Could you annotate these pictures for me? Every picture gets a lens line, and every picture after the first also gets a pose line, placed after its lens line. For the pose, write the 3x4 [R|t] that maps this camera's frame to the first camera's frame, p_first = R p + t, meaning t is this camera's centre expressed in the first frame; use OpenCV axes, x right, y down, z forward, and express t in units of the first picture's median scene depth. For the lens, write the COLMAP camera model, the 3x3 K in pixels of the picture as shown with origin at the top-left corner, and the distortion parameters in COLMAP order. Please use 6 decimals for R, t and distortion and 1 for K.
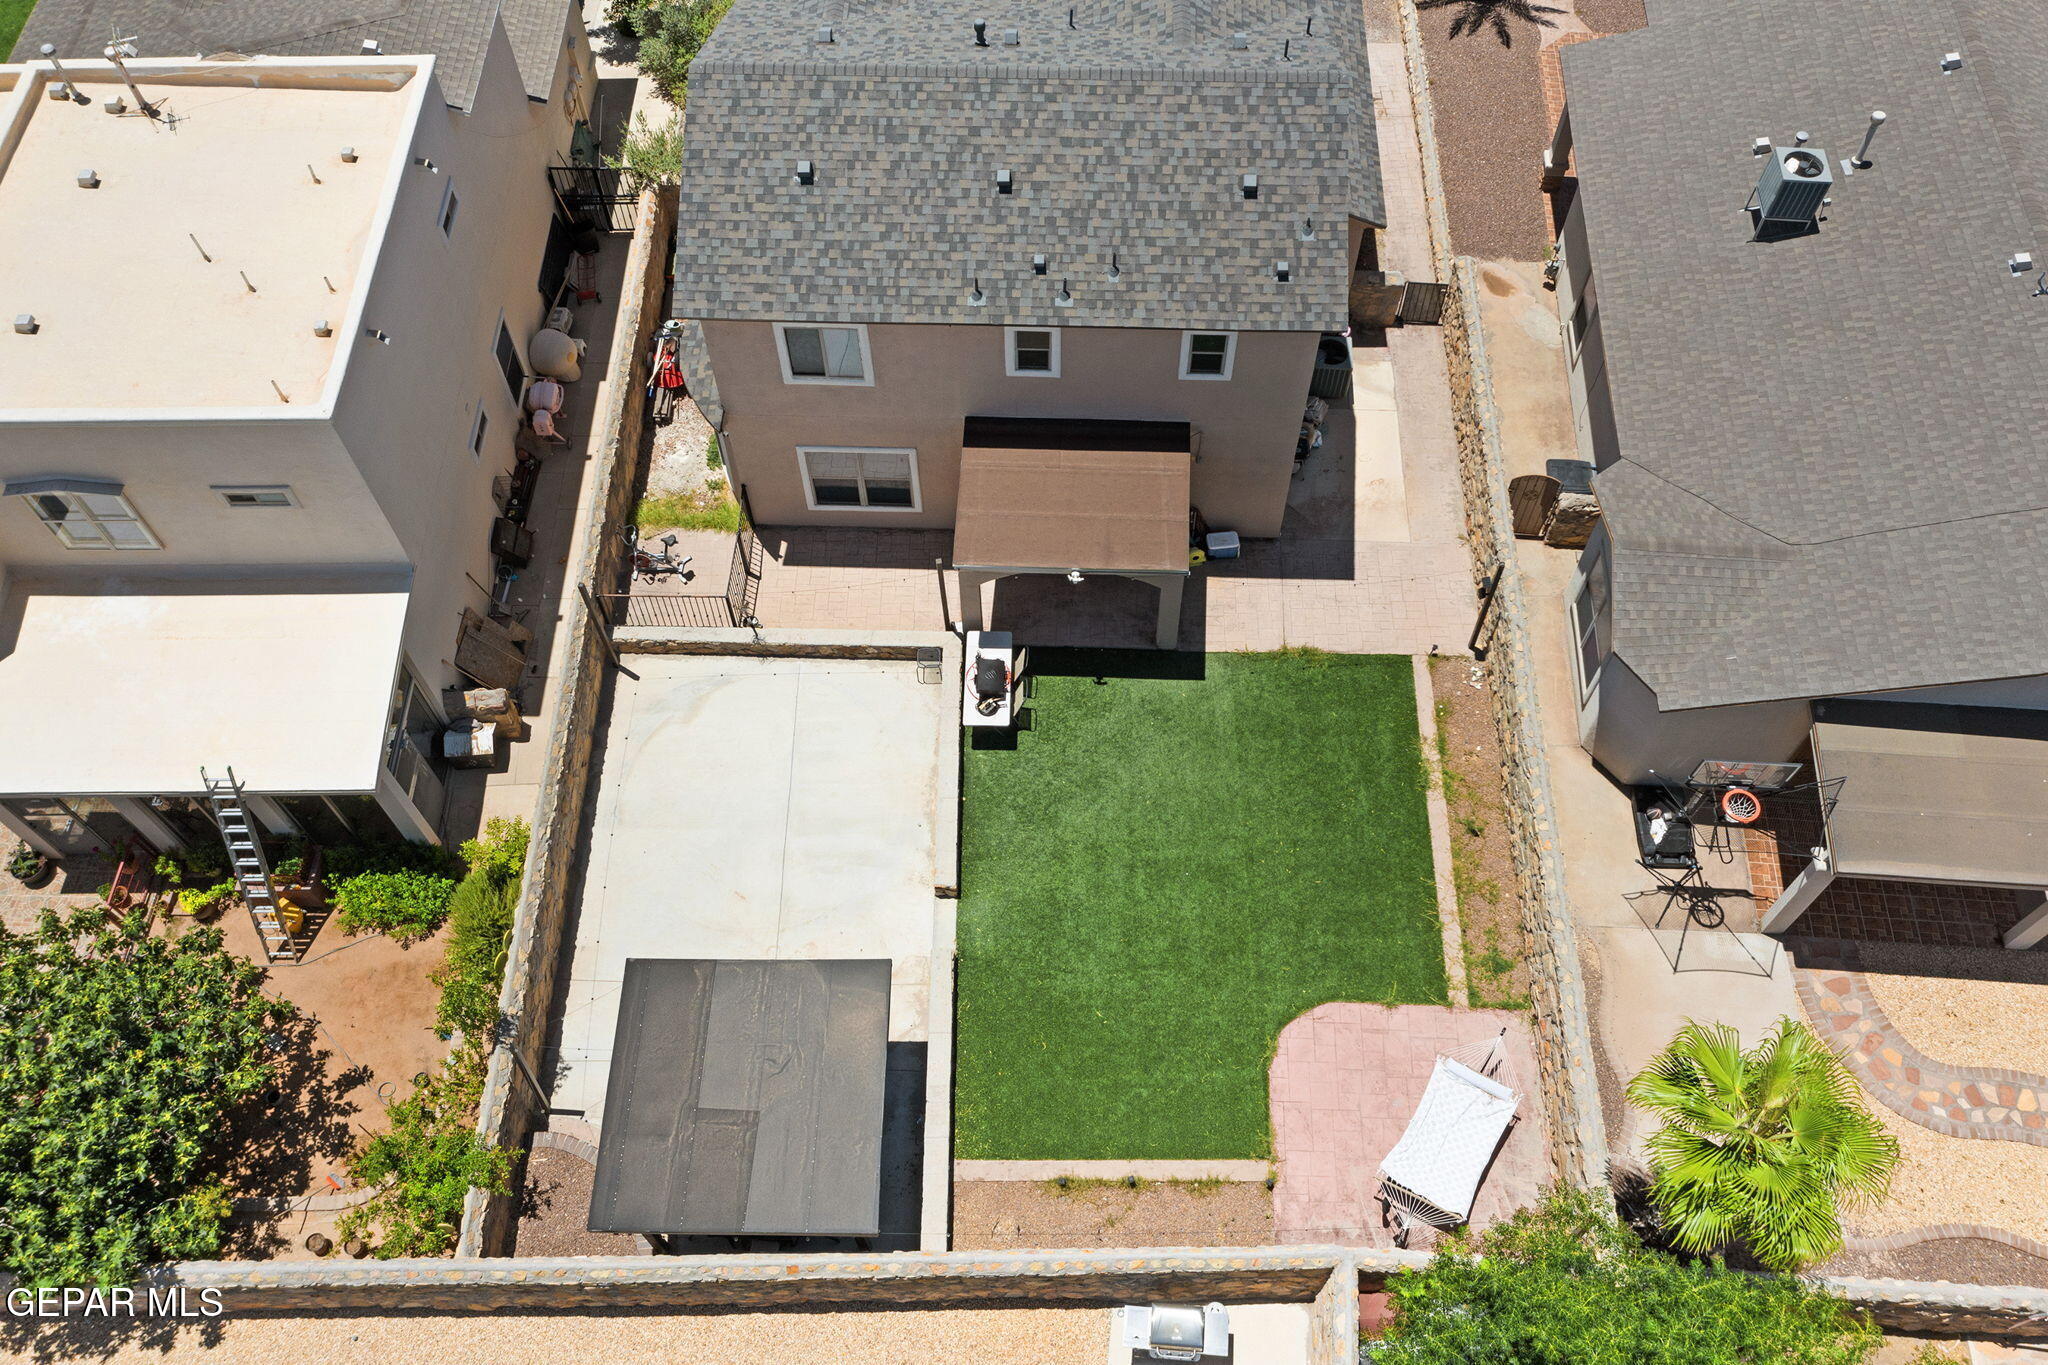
lens RADIAL K [[1670.0, 0, 1014.1], [0, 1670.0, 614.8], [0, 0, 1]] dist [0.000724, 0.006991]
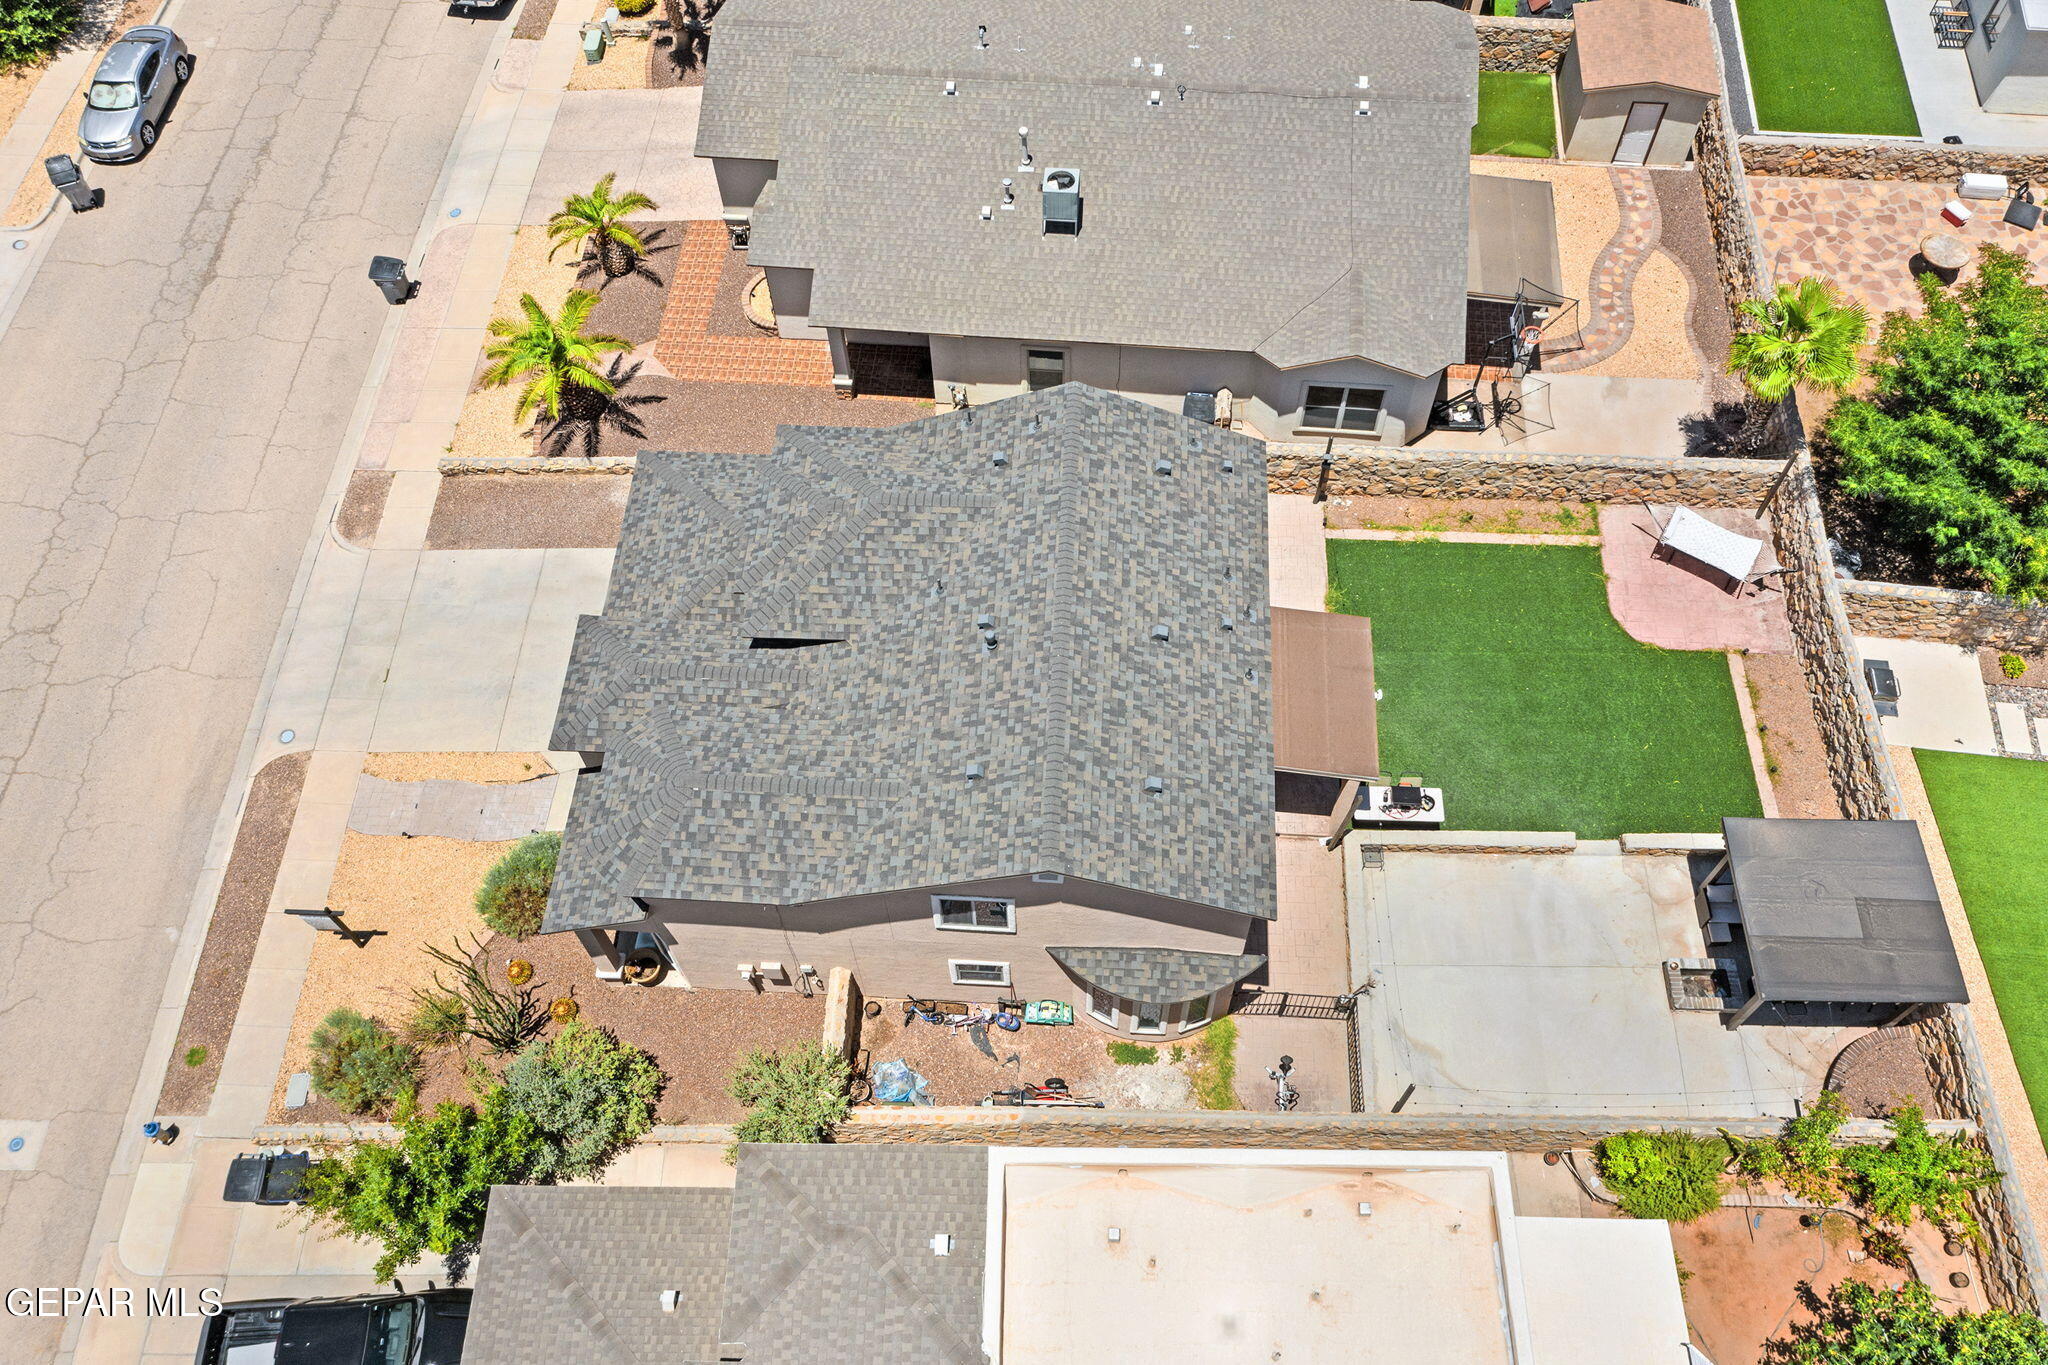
lens RADIAL K [[1670.0, 0, 1014.1], [0, 1670.0, 614.8], [0, 0, 1]] dist [0.000724, 0.006991]
pose [[0.024201, -0.836495, 0.547440, -0.633652], [0.848413, 0.306831, 0.431336, -0.849518], [-0.528781, 0.454016, 0.717119, 0.204424]]
